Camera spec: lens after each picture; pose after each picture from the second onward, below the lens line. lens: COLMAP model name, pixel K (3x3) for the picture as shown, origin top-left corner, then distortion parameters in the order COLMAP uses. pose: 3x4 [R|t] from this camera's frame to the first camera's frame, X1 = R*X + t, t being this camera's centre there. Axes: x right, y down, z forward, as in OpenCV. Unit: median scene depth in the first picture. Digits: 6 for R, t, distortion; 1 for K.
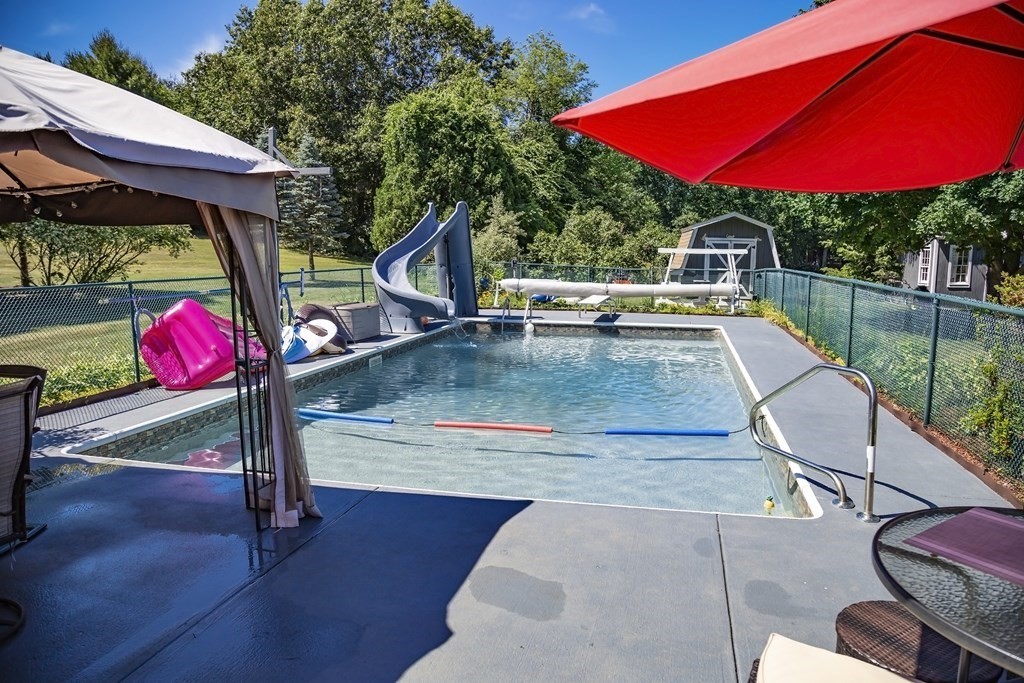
lens RADIAL K [[681.0, 0, 518.2], [0, 681.0, 344.3], [0, 0, 1]] dist [0.010960, 0.000222]
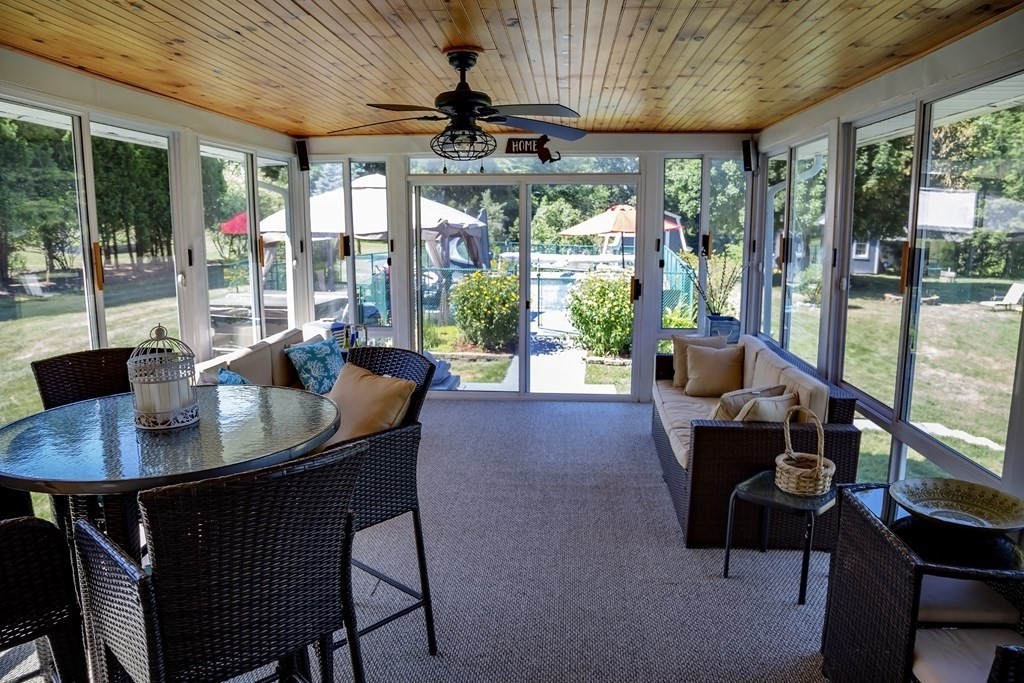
lens RADIAL K [[681.0, 0, 518.2], [0, 681.0, 344.3], [0, 0, 1]] dist [0.010960, 0.000222]
pose [[0.998488, -0.011754, 0.053691, -0.042185], [0.009890, 0.999343, 0.034854, 0.036306], [-0.054066, -0.034270, 0.997949, -0.344575]]
